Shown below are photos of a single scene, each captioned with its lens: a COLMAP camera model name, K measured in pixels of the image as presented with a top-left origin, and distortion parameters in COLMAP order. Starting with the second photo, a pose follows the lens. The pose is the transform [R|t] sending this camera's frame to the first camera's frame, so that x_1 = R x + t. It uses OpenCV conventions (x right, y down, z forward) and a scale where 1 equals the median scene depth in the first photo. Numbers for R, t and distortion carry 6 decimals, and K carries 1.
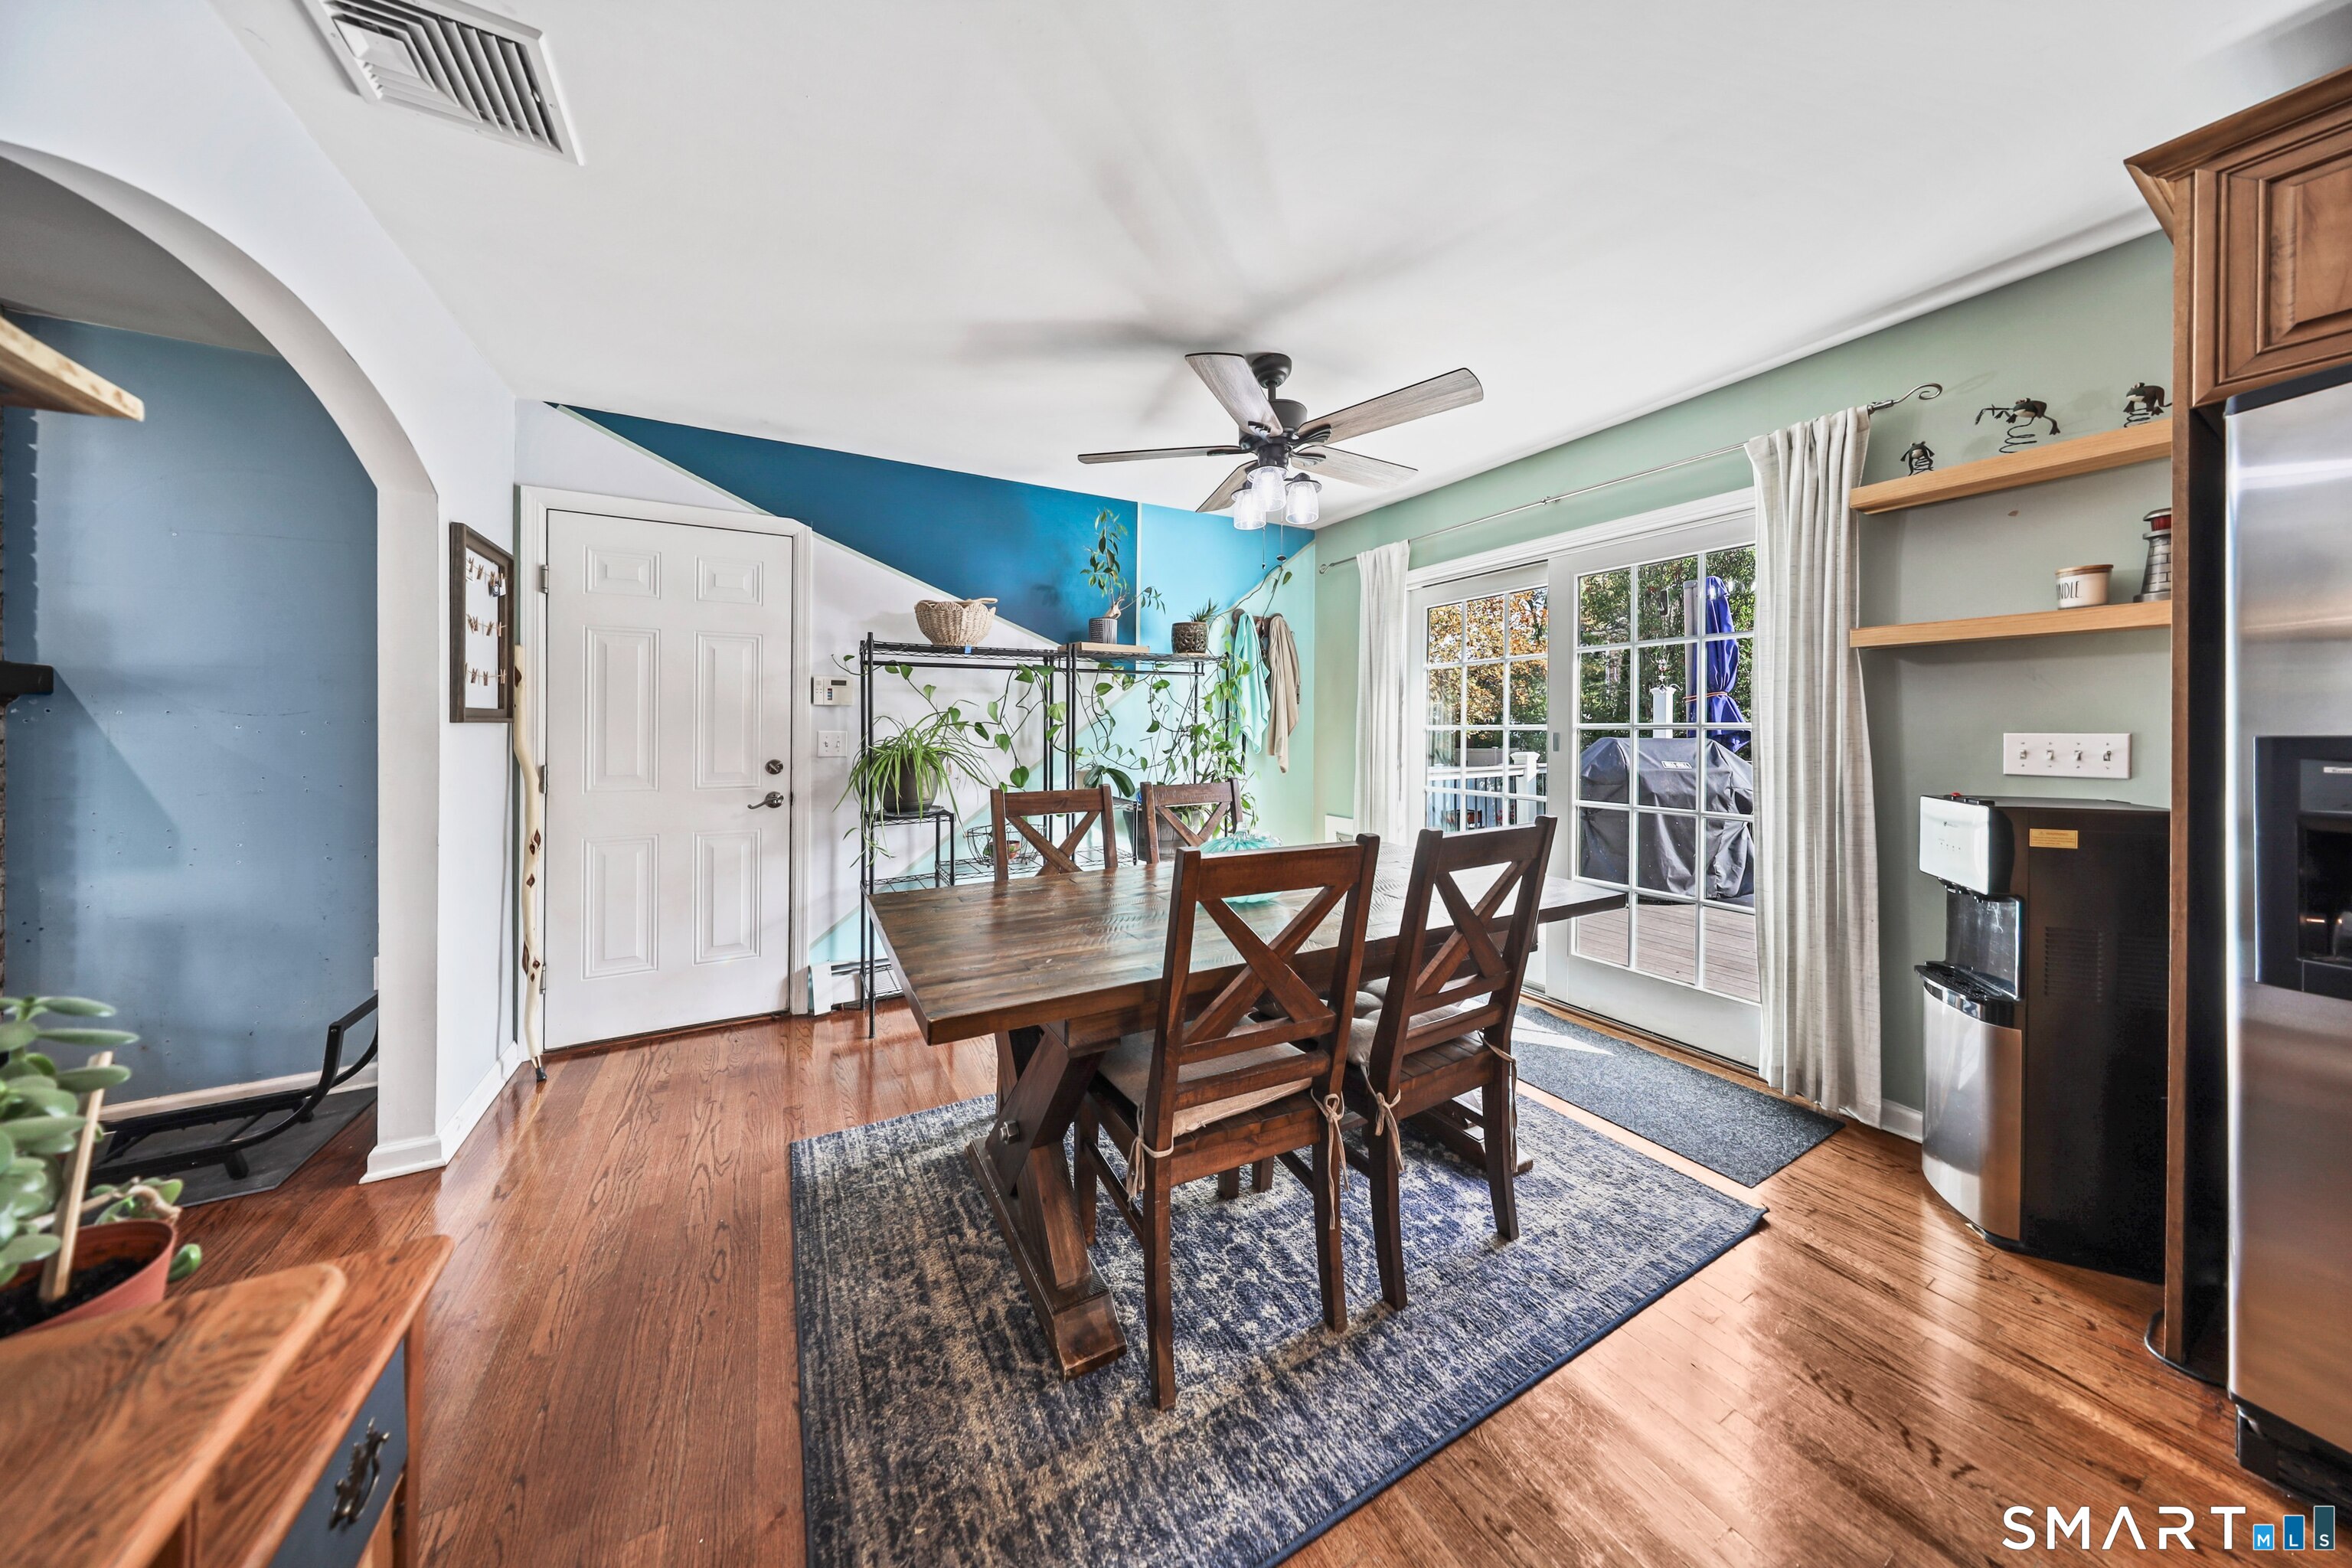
lens RADIAL K [[721.3, 0, 1185.7], [0, 721.3, 723.1], [0, 0, 1]] dist [-0.000742, -0.000012]
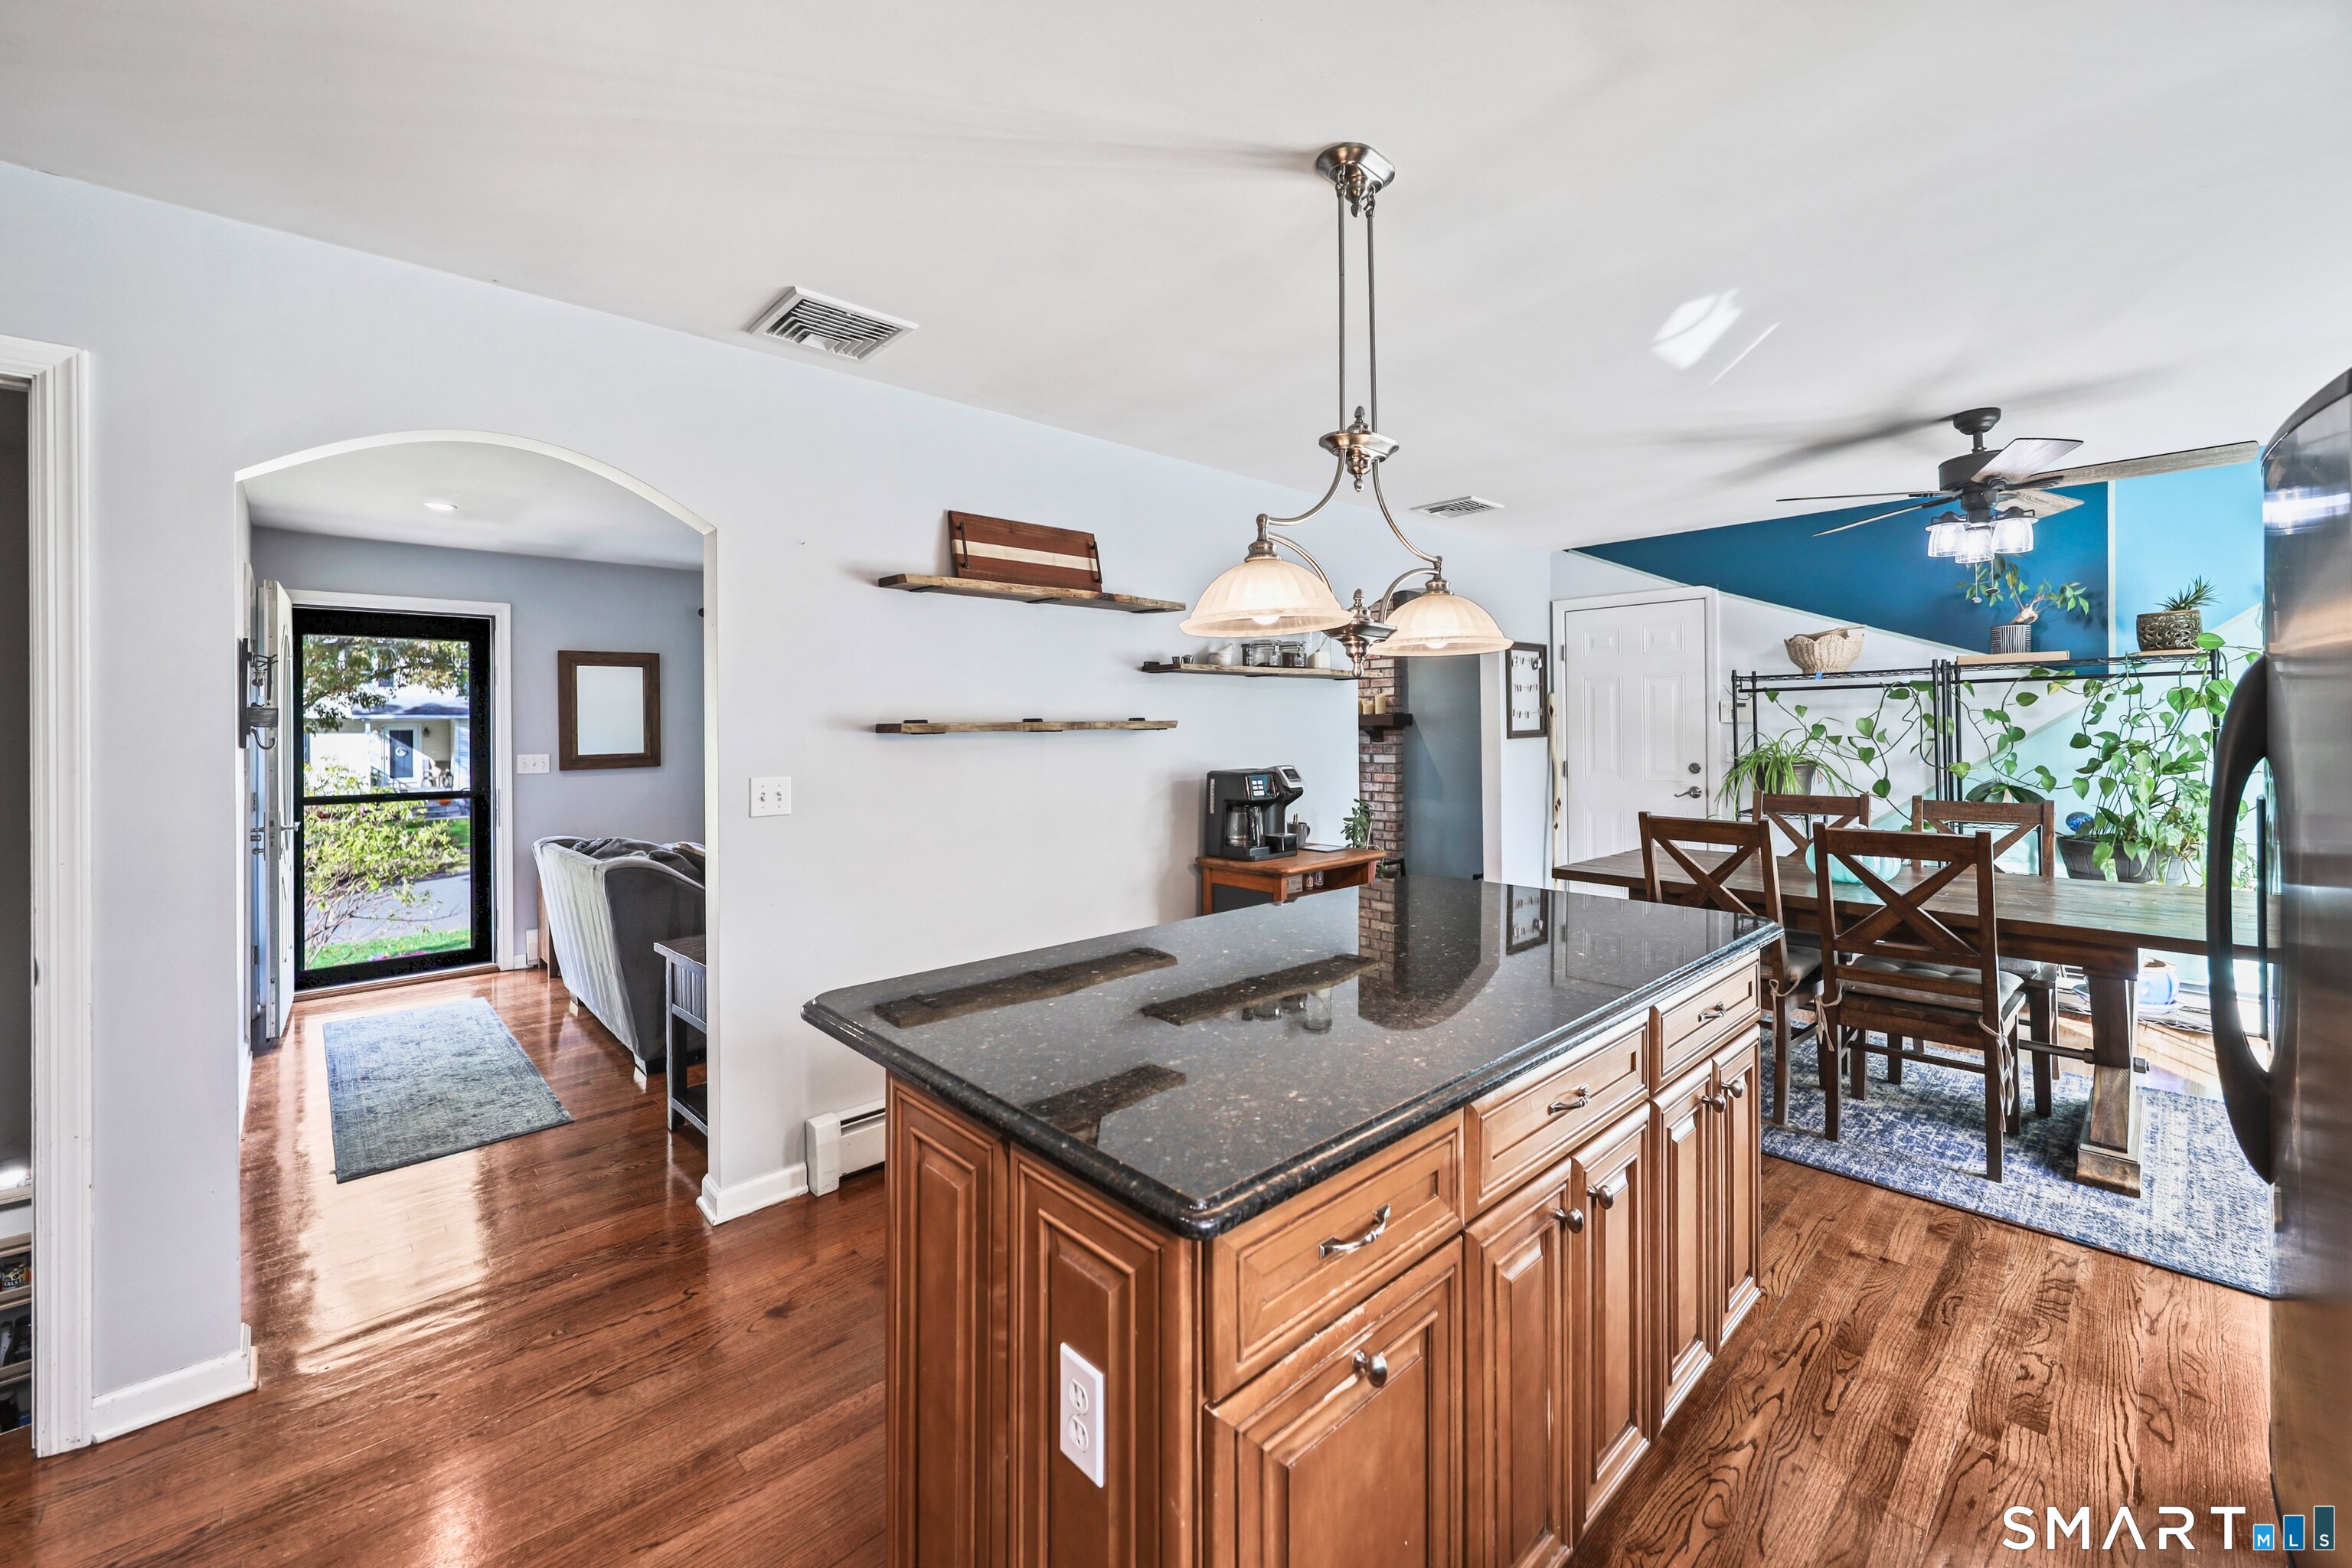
lens RADIAL K [[946.6, 0, 1140.9], [0, 946.6, 715.1], [0, 0, 1]] dist [-0.001444, -0.001642]
pose [[0.213924, -0.010294, -0.976796, 0.991033], [0.019372, 0.999793, -0.006294, -0.051024], [0.976658, -0.017576, 0.214079, -0.425485]]
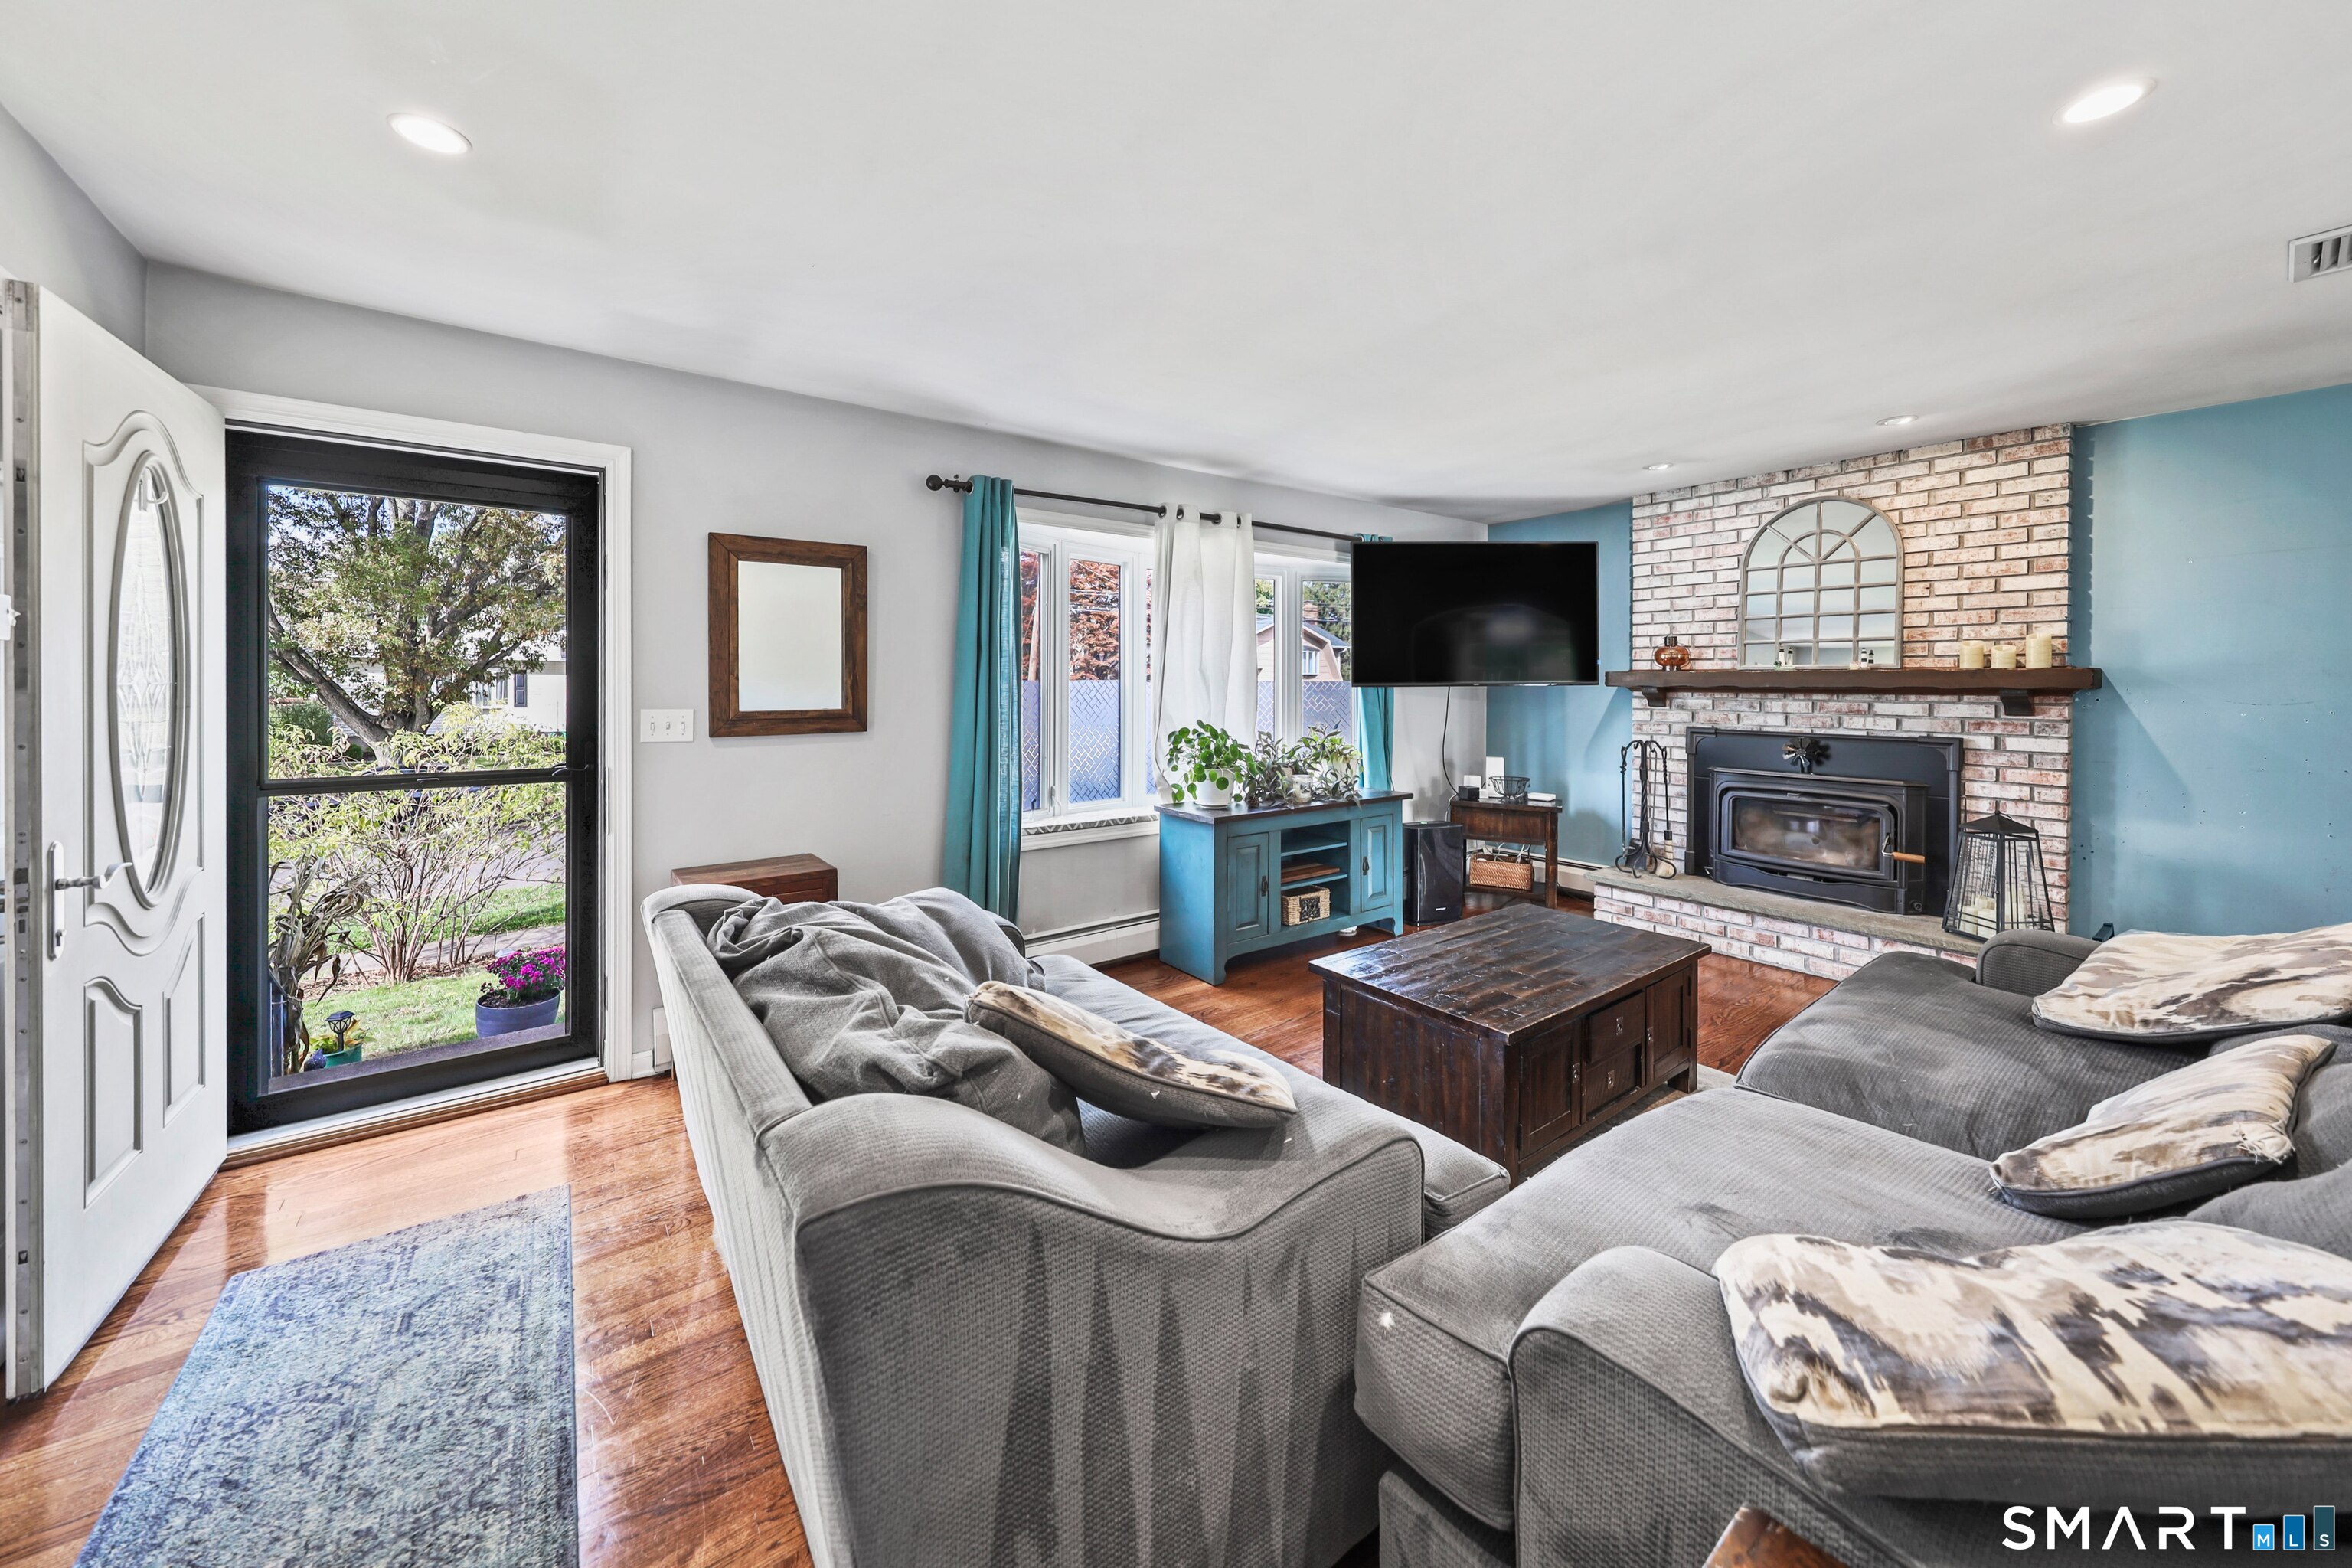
lens RADIAL K [[818.0, 0, 1110.9], [0, 818.0, 681.6], [0, 0, 1]] dist [0.005085, 0.000470]
pose [[0.096973, 0.004910, -0.995275, -0.113291], [0.000444, 0.999988, 0.004977, -0.043920], [0.995287, -0.000924, 0.096970, -0.784158]]
